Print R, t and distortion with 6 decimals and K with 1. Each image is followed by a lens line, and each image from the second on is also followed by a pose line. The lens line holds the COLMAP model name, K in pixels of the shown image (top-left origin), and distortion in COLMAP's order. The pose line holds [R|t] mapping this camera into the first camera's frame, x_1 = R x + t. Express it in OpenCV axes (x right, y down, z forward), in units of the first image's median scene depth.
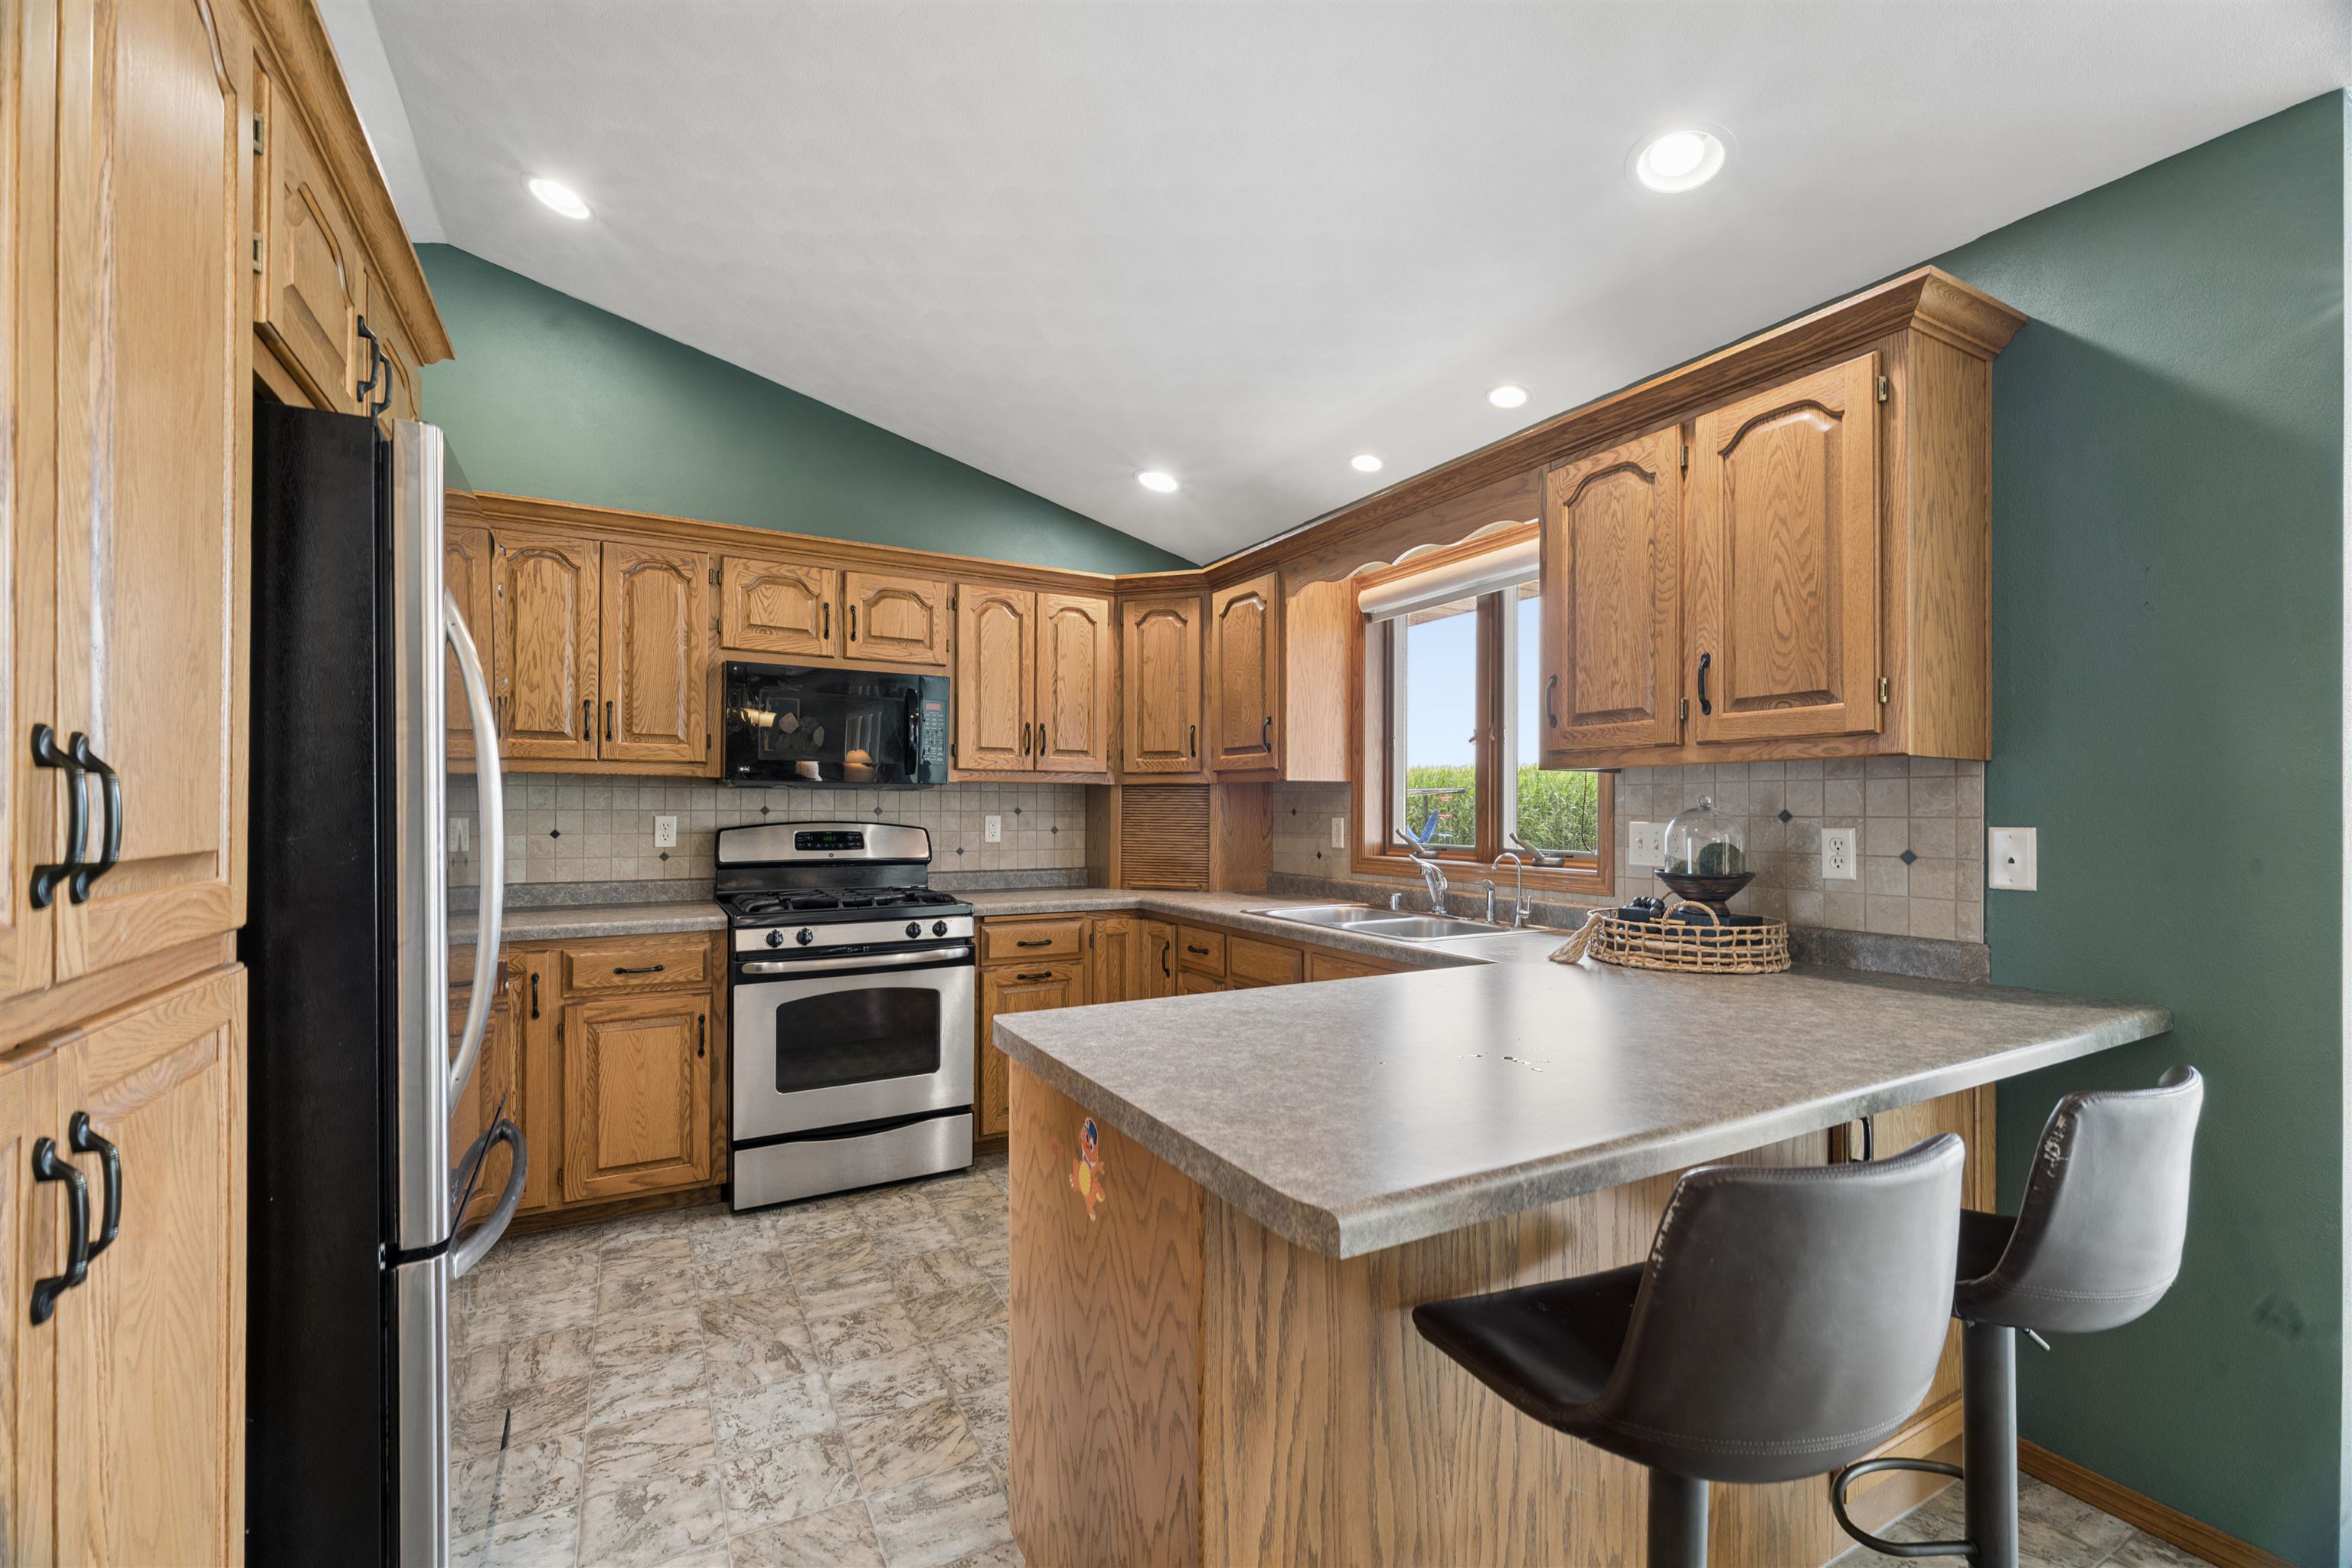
lens RADIAL K [[973.1, 0, 1179.0], [0, 973.1, 810.8], [0, 0, 1]] dist [0.001621, -0.000175]
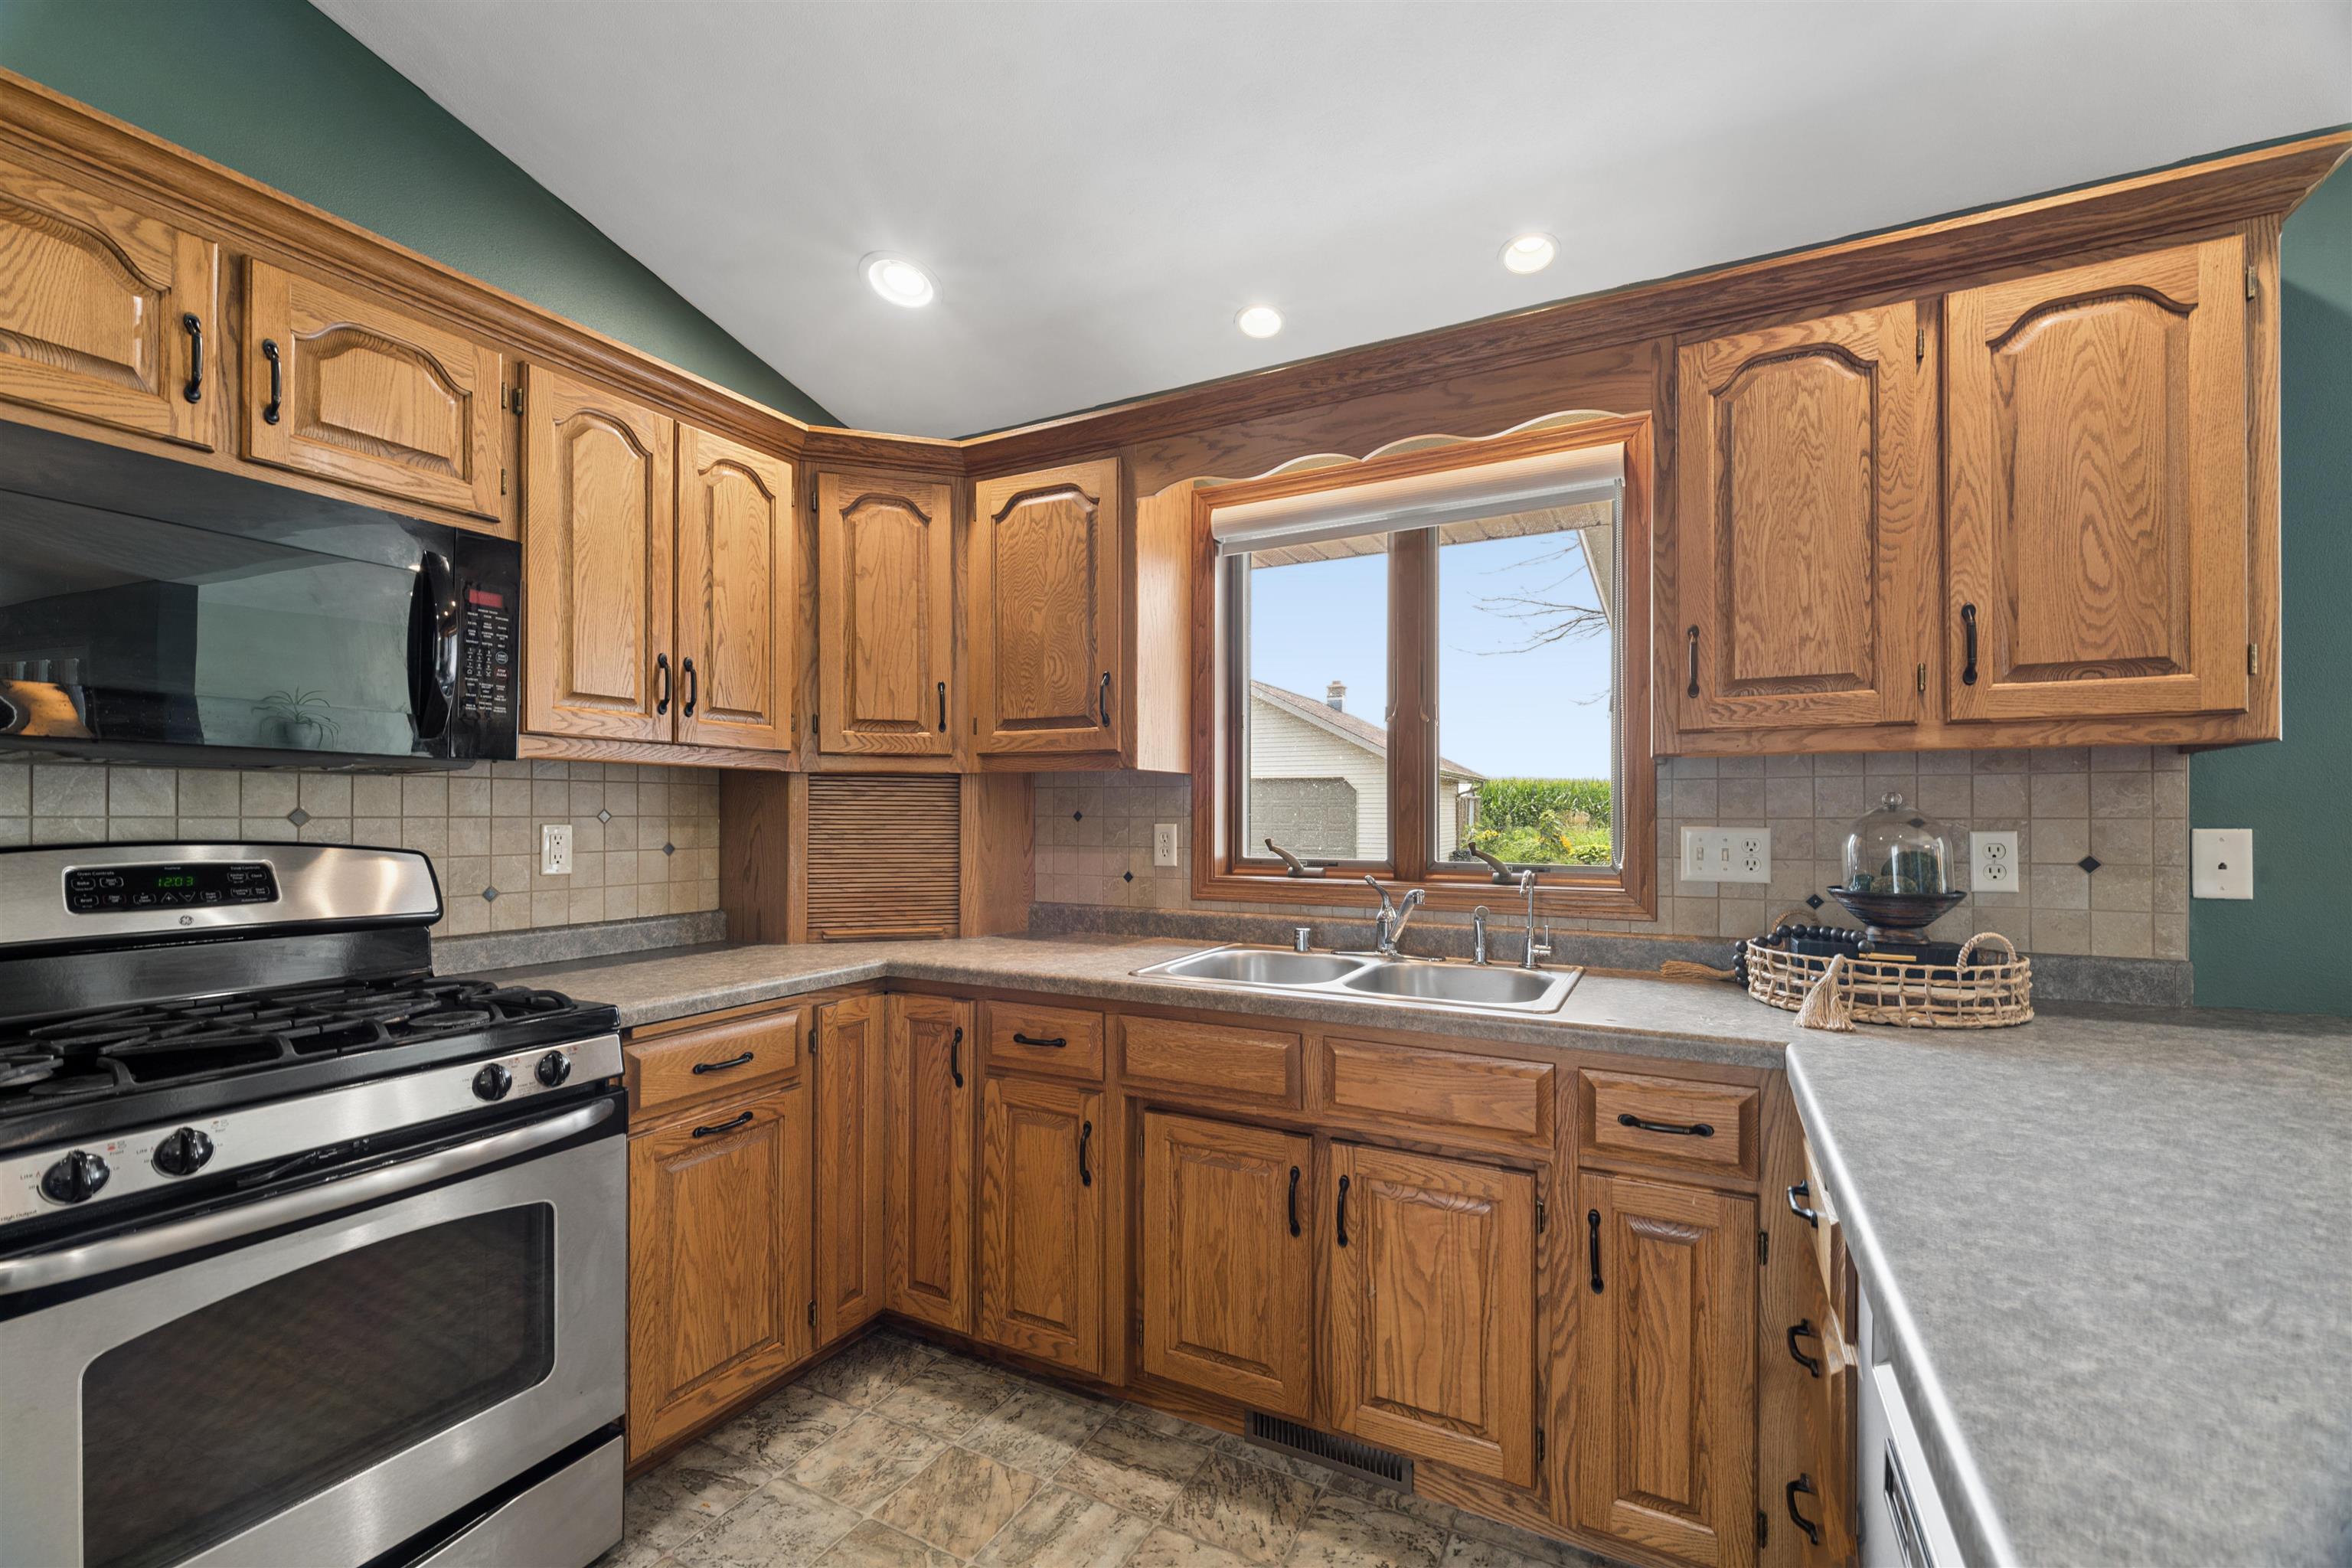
lens RADIAL K [[983.1, 0, 1172.0], [0, 983.1, 813.3], [0, 0, 1]] dist [0.001412, -0.000568]
pose [[0.837144, -0.001756, 0.546979, -0.242249], [0.003241, 0.999993, -0.001750, 0.000684], [-0.546973, 0.003238, 0.837144, 0.421658]]
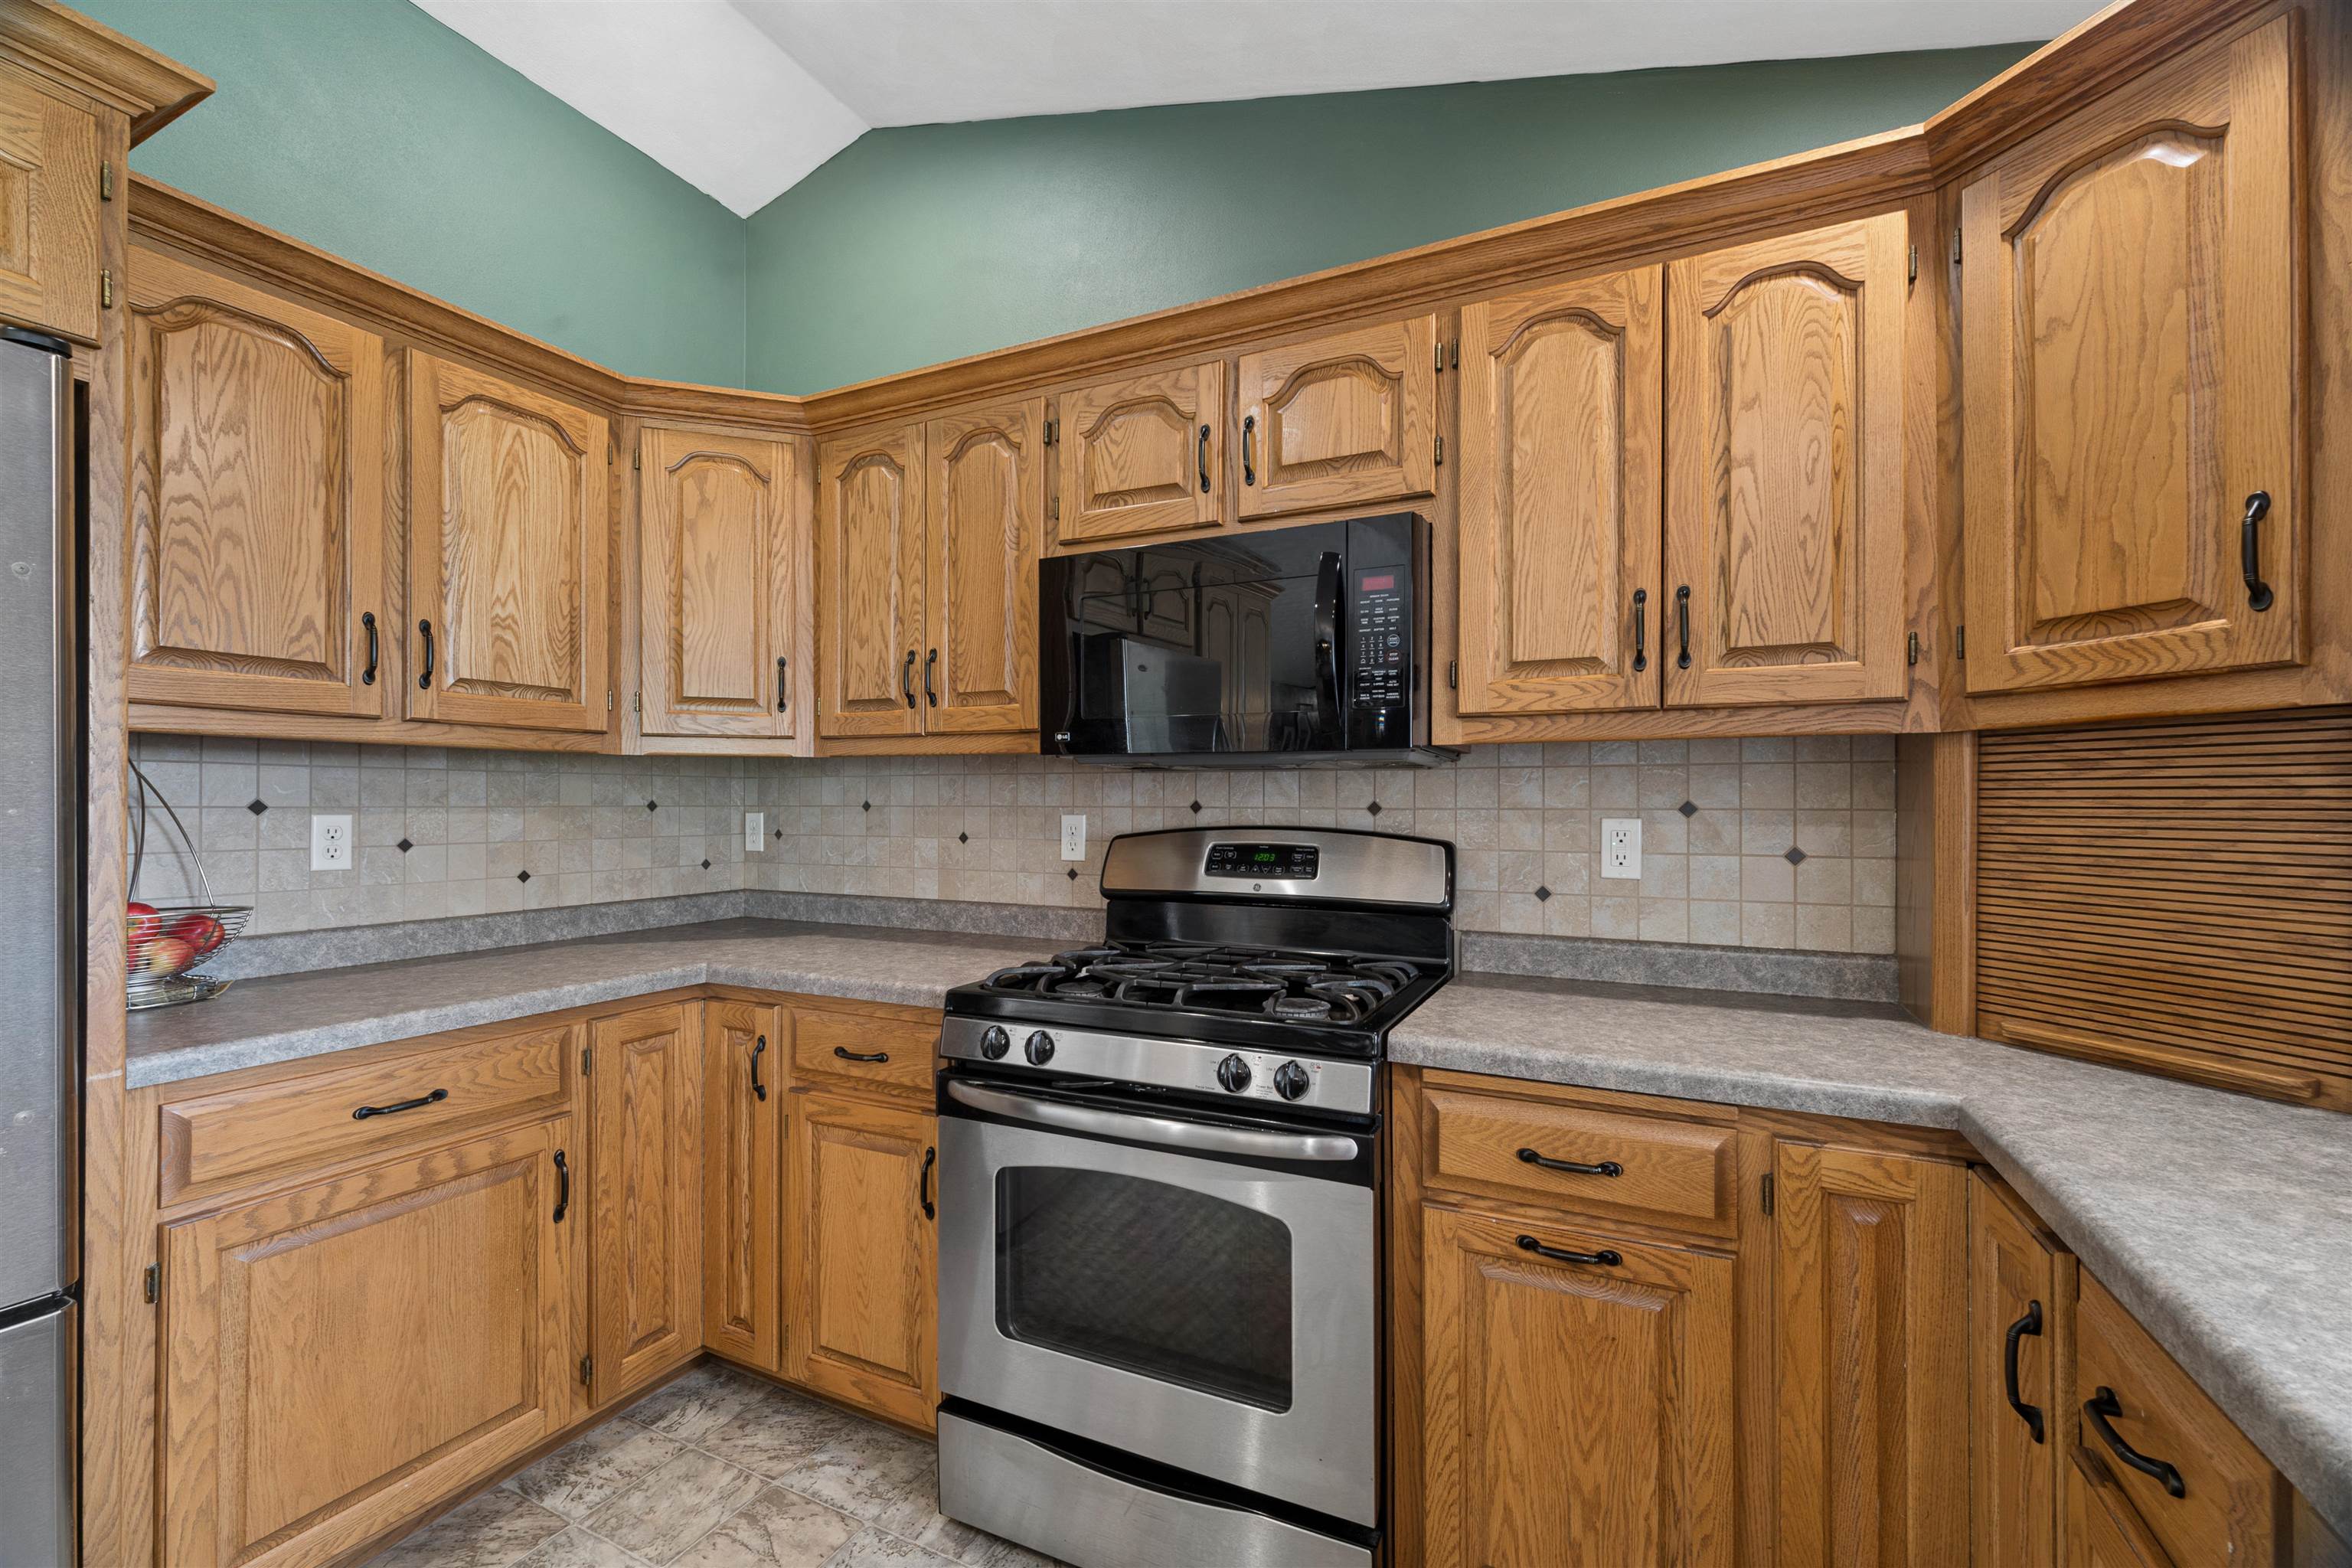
lens RADIAL K [[980.3, 0, 1166.5], [0, 980.3, 800.5], [0, 0, 1]] dist [0.001857, -0.000189]
pose [[0.566259, -0.006259, -0.824203, 0.076545], [-0.002423, 0.999954, -0.009258, 0.001251], [0.824224, 0.007239, 0.566218, 0.672999]]
